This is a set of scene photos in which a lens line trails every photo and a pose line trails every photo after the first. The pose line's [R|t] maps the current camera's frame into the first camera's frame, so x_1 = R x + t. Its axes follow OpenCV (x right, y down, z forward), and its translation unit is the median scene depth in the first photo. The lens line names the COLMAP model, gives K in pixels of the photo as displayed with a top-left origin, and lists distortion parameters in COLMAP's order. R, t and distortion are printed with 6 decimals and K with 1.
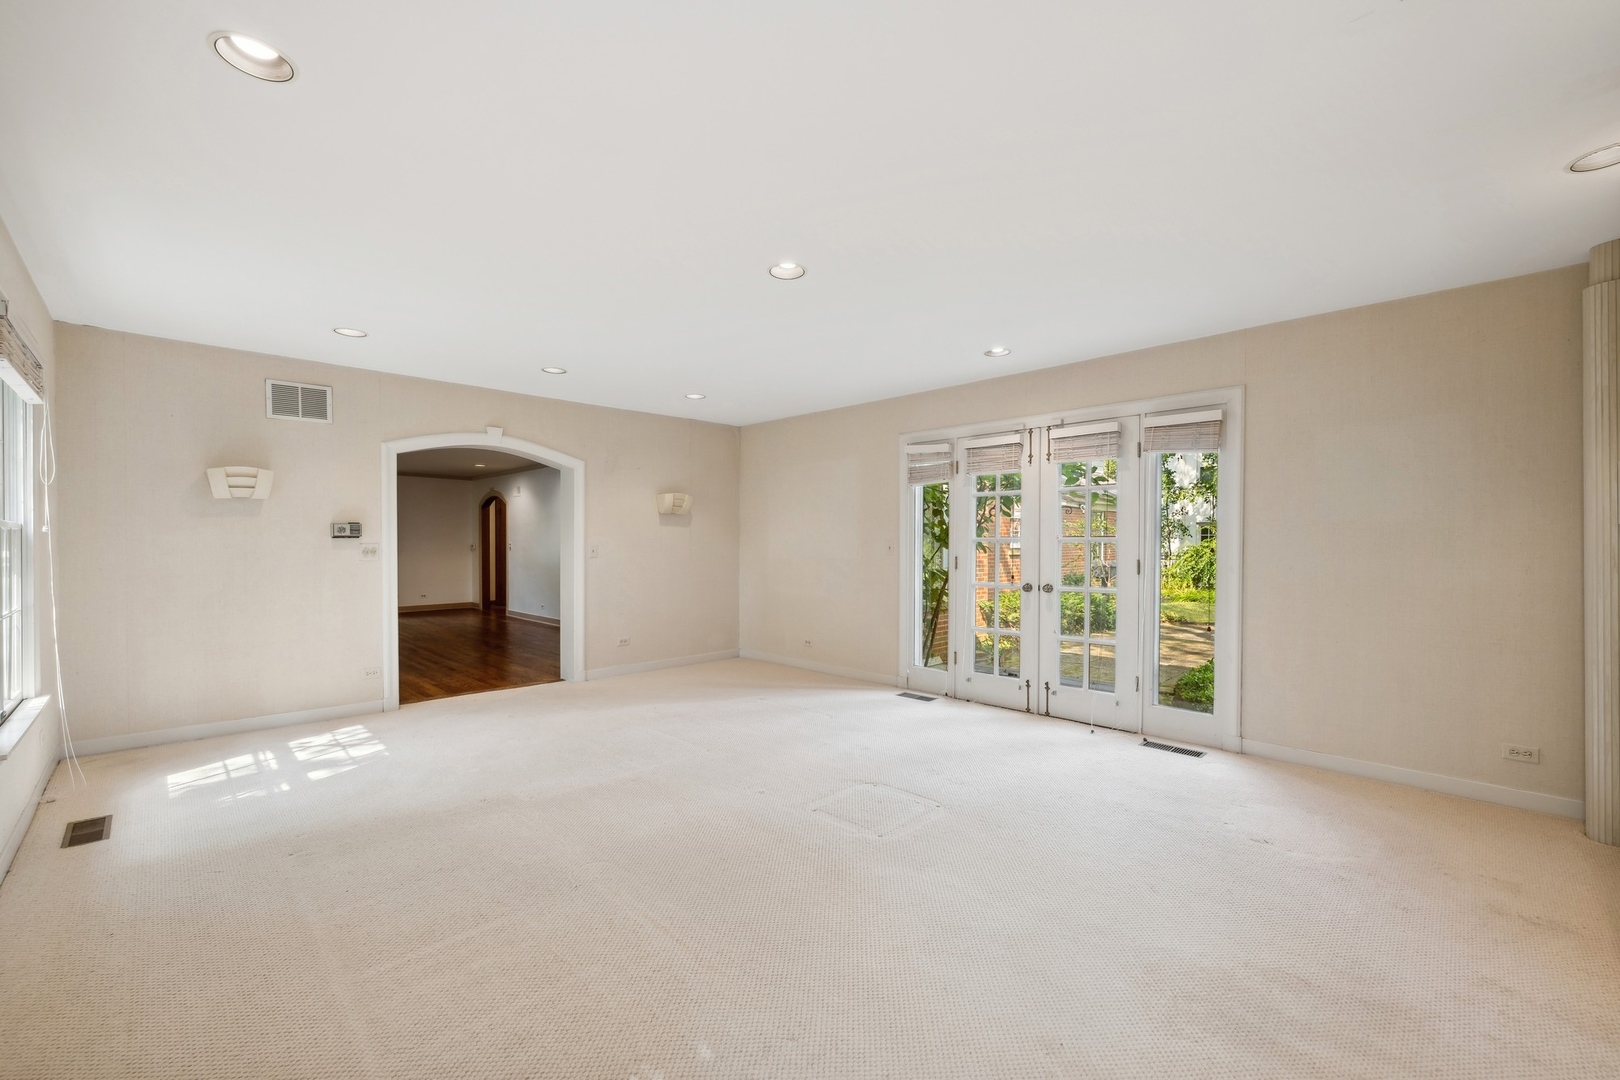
lens RADIAL K [[647.9, 0, 807.9], [0, 647.9, 537.1], [0, 0, 1]] dist [-0.003923, -0.000165]
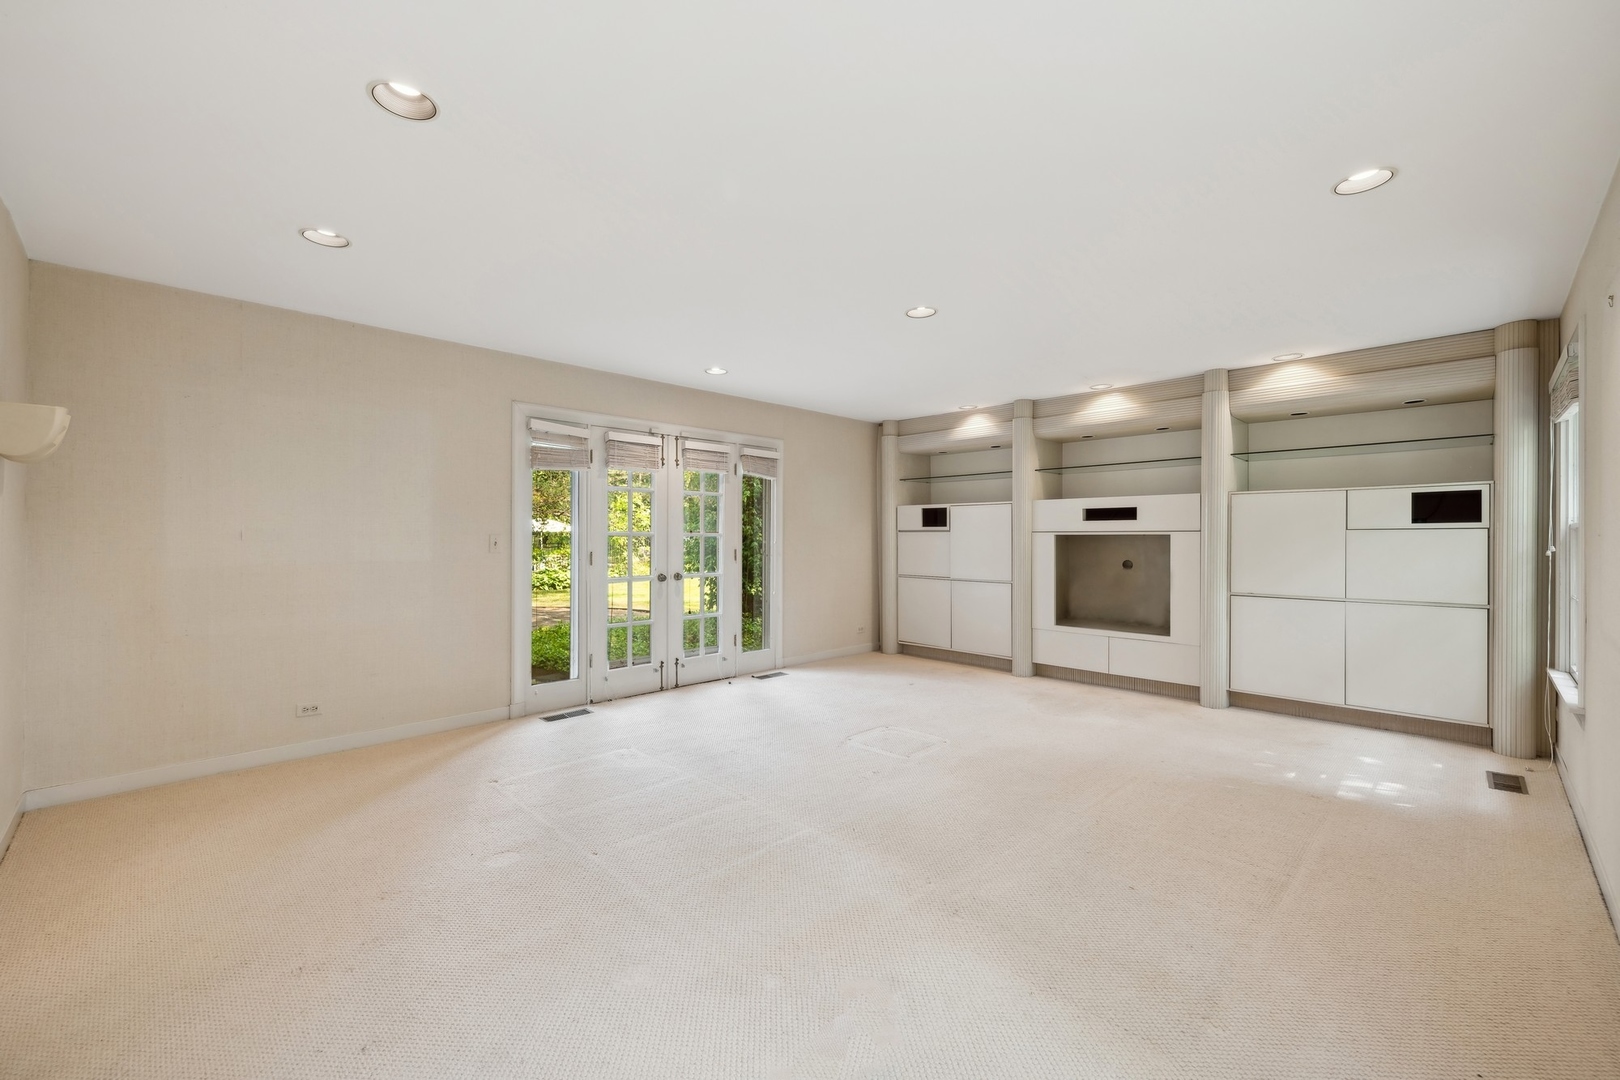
lens RADIAL K [[647.9, 0, 801.2], [0, 647.9, 541.1], [0, 0, 1]] dist [-0.003923, -0.000165]
pose [[0.009063, -0.009716, 0.999912, -0.763505], [-0.008444, 0.999916, 0.009793, 0.002228], [-0.999923, -0.008532, 0.008980, 0.753059]]
